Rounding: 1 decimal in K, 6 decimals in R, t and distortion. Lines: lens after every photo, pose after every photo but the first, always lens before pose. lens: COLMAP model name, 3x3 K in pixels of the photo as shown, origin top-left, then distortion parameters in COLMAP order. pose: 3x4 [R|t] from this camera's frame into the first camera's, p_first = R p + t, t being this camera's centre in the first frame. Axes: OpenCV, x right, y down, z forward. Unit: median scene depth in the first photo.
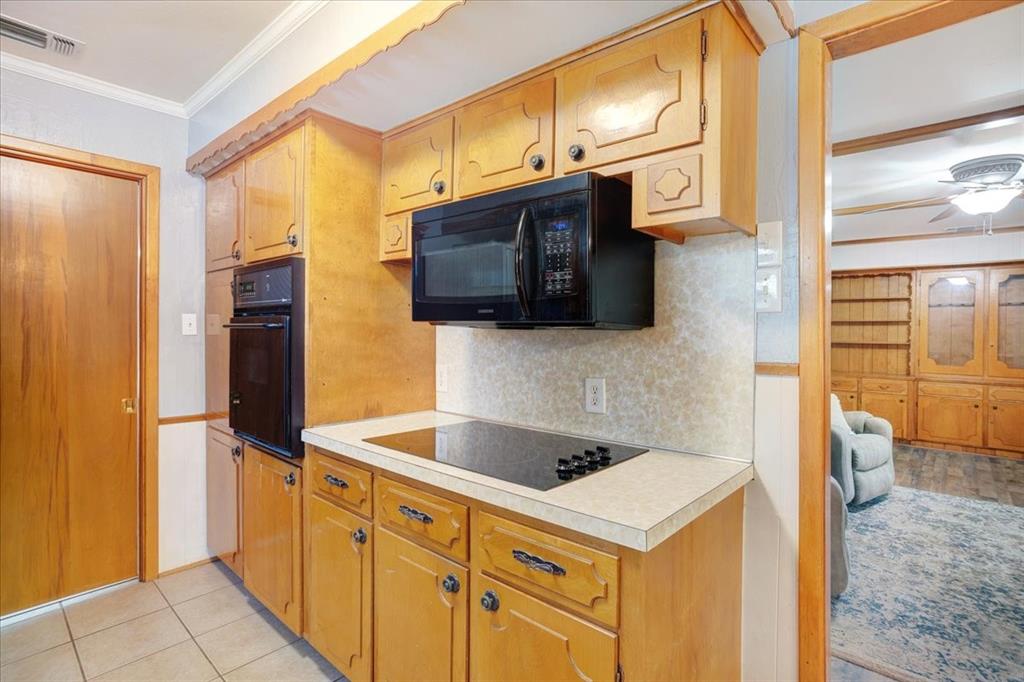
lens RADIAL K [[496.6, 0, 510.1], [0, 496.6, 326.8], [0, 0, 1]] dist [-0.020450, 0.000530]
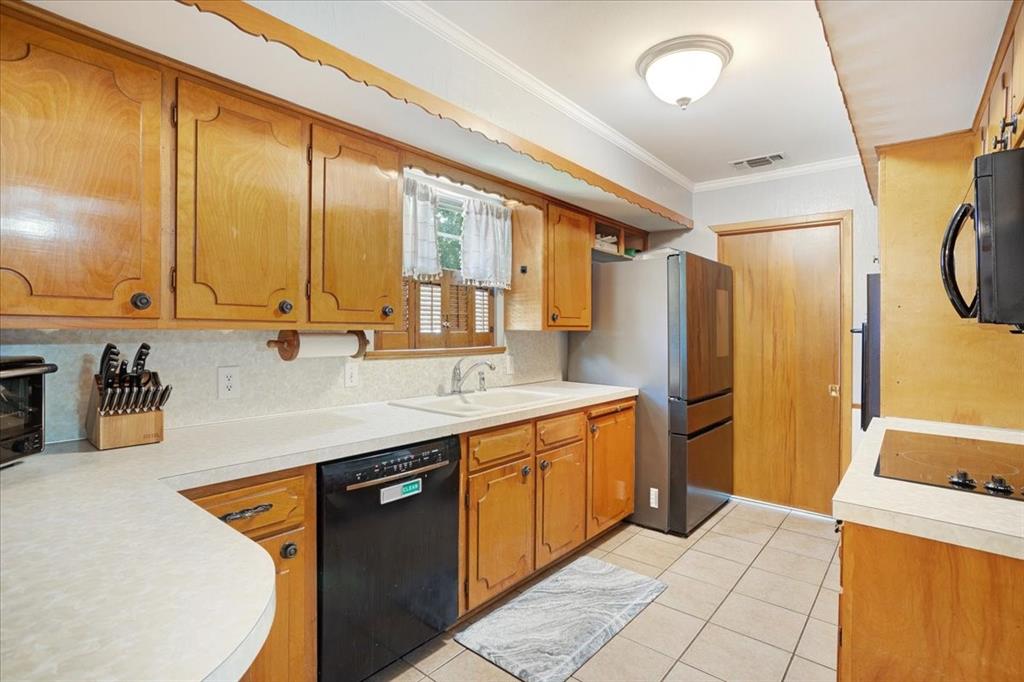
lens RADIAL K [[496.6, 0, 510.1], [0, 496.6, 326.8], [0, 0, 1]] dist [-0.020450, 0.000530]
pose [[0.022663, -0.010623, -0.999687, 0.643486], [-0.005144, 0.999929, -0.010742, 0.005238], [0.999730, 0.005386, 0.022607, 0.083150]]
